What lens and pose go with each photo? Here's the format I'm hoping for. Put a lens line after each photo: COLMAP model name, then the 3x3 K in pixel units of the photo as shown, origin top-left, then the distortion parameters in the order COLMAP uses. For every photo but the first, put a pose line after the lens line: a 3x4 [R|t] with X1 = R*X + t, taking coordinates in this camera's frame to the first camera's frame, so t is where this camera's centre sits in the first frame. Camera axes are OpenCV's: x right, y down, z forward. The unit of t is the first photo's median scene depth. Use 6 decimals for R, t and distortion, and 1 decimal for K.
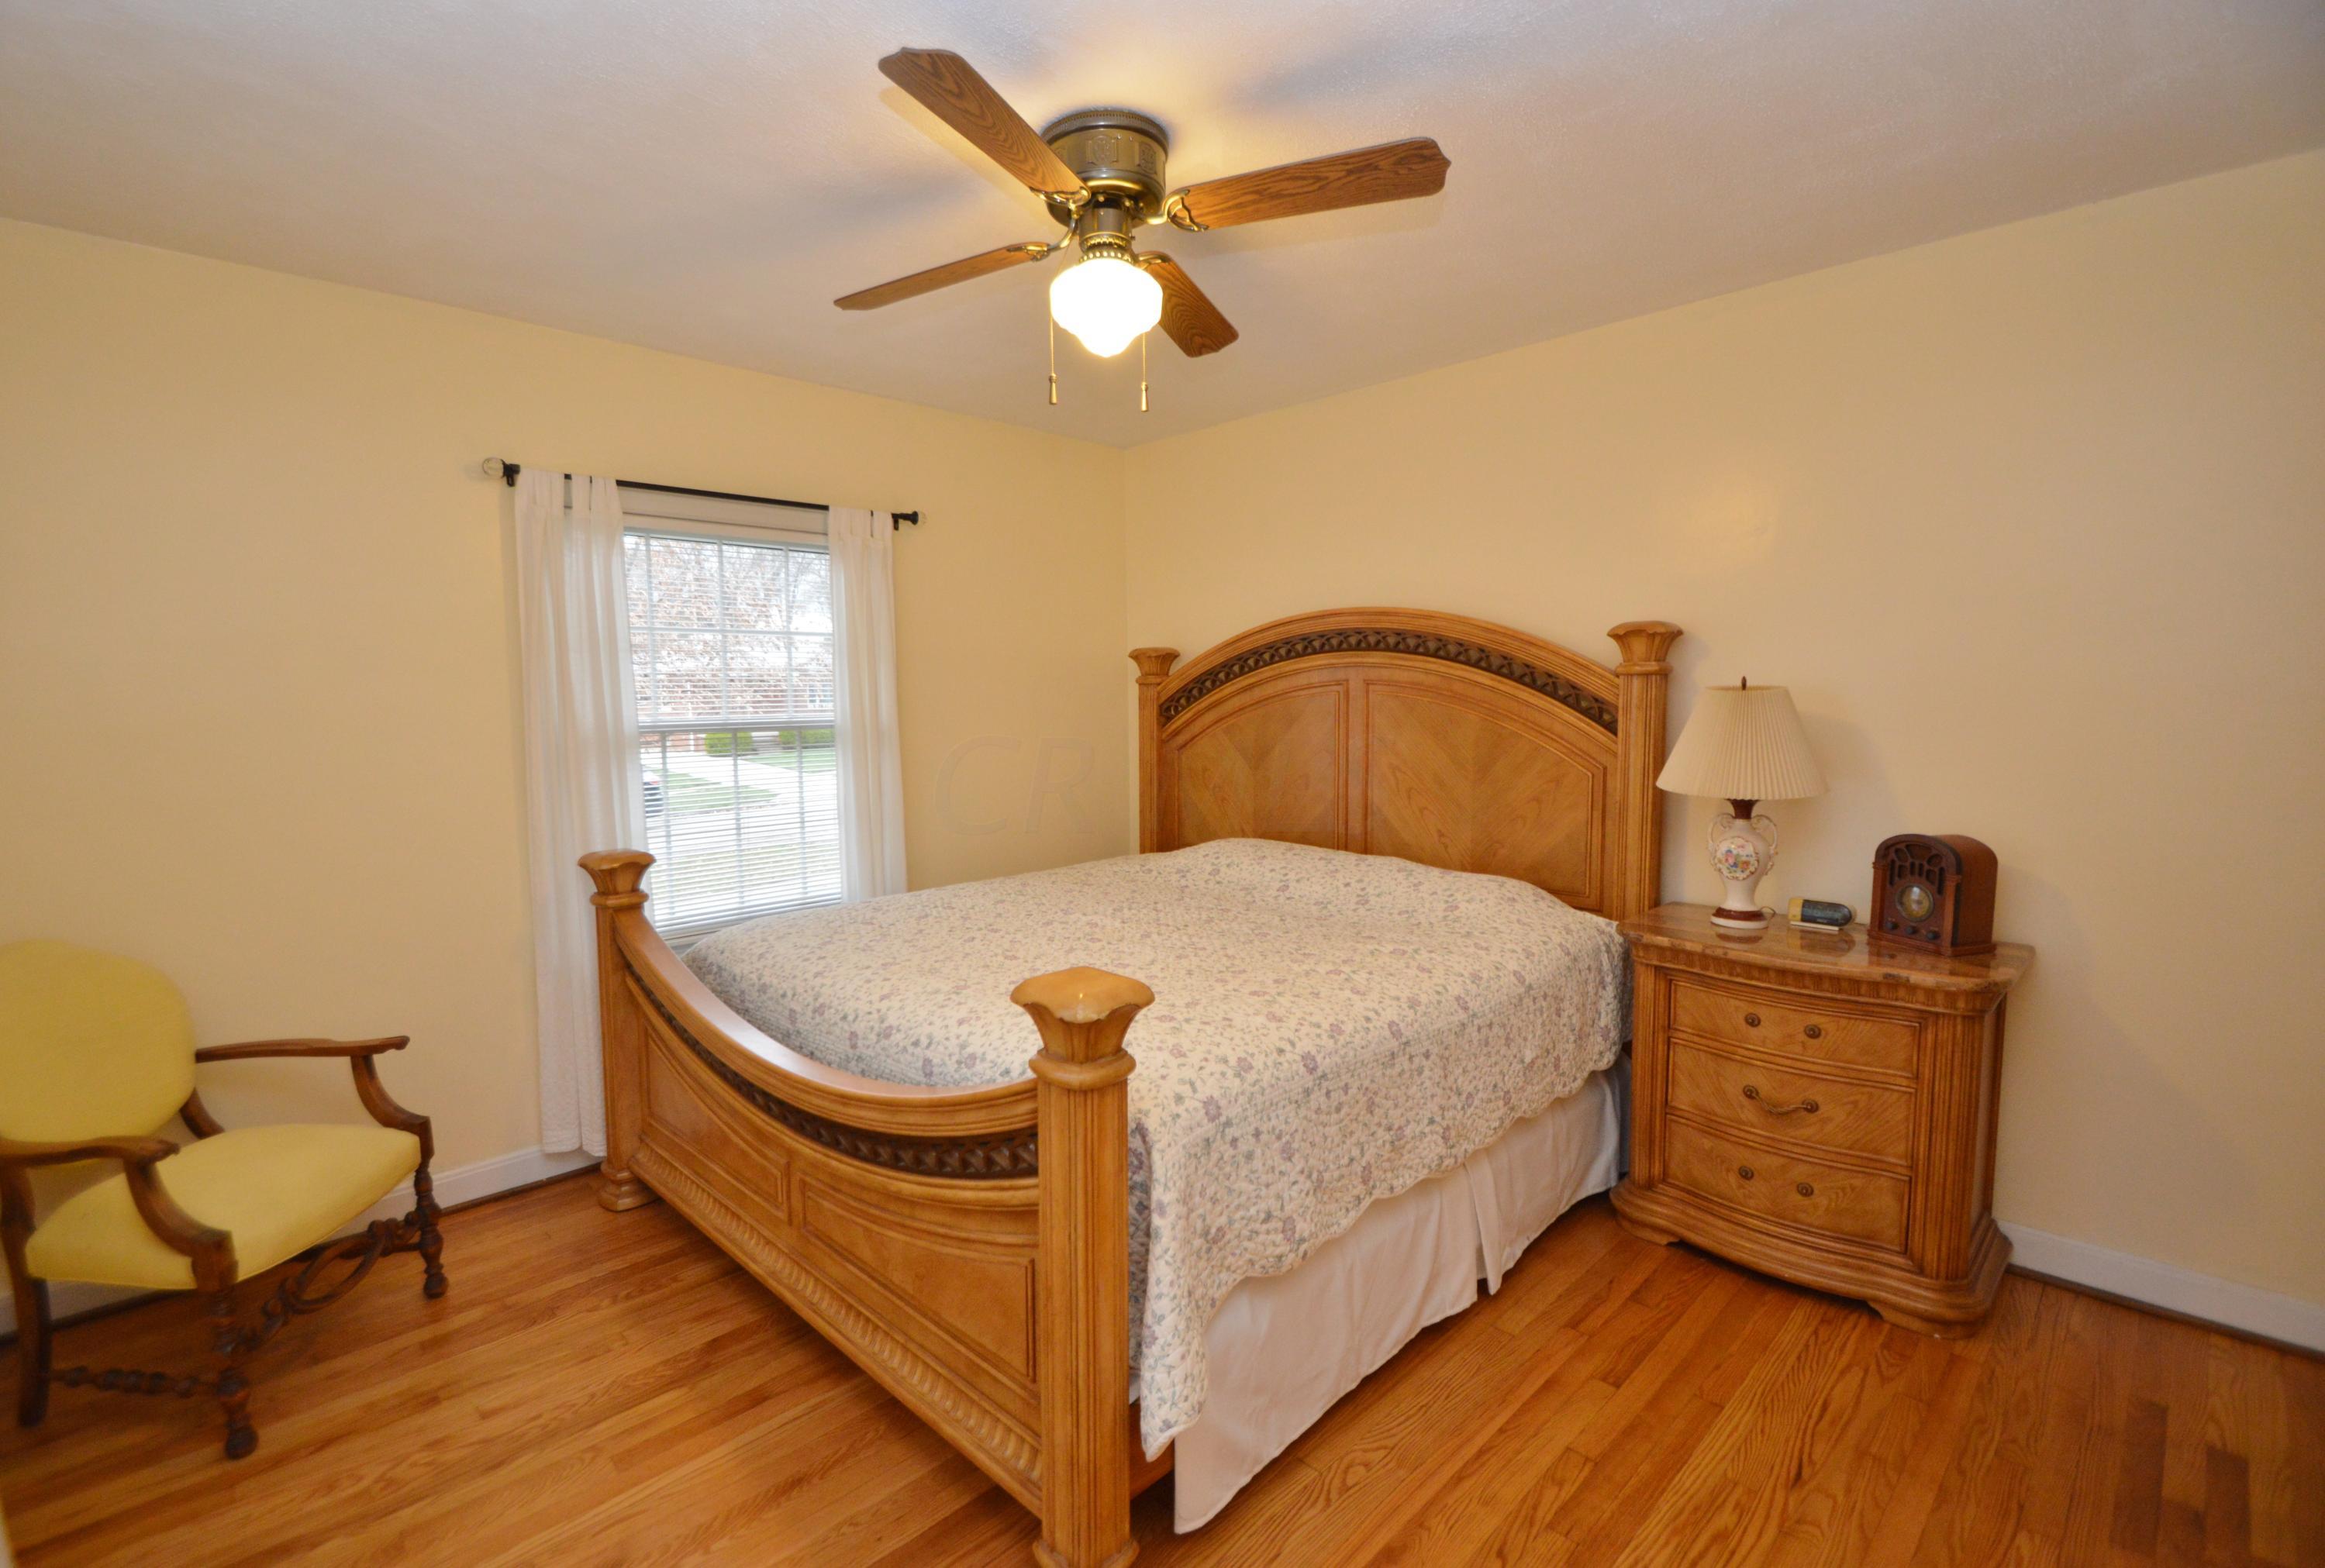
lens RADIAL K [[1045.1, 0, 1162.5], [0, 1045.1, 784.0], [0, 0, 1]] dist [-0.012215, -0.000062]
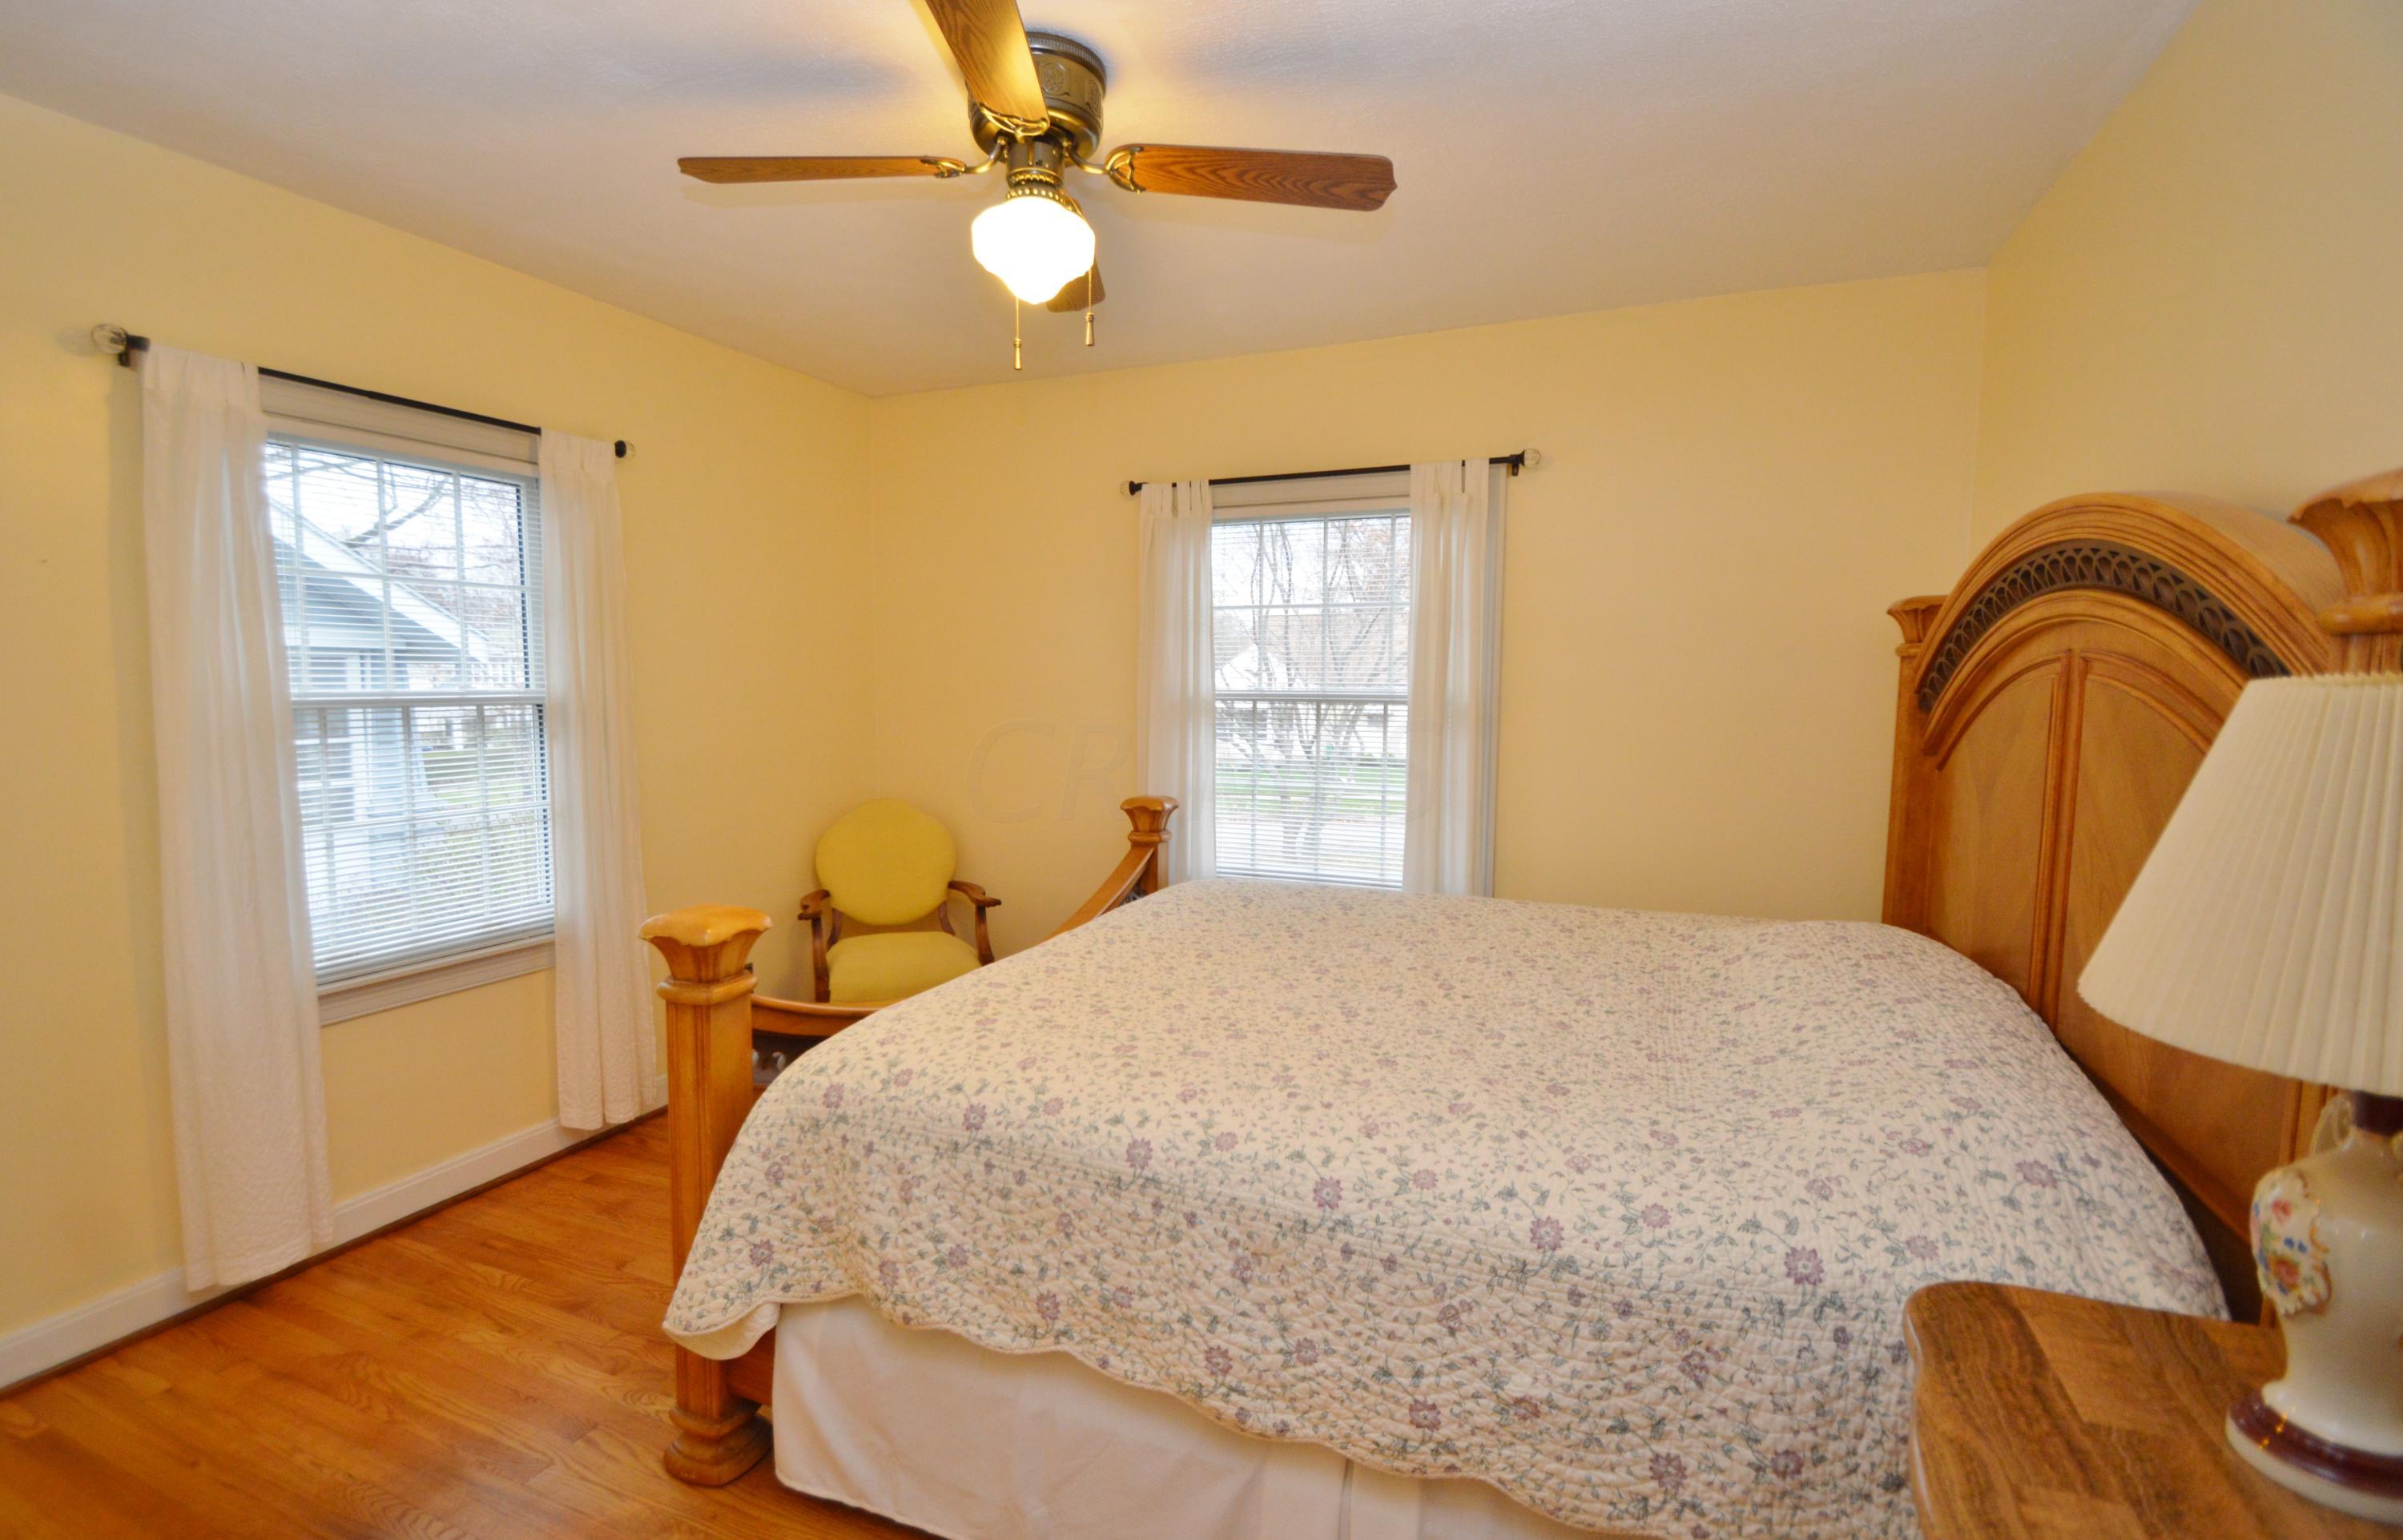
lens RADIAL K [[1127.9, 0, 1201.5], [0, 1127.9, 770.0], [0, 0, 1]] dist [-0.000721, -0.000036]
pose [[0.364938, 0.094237, -0.926250, 0.915106], [-0.085359, 0.994061, 0.067505, -0.074671], [0.927111, 0.054429, 0.370814, 0.744652]]
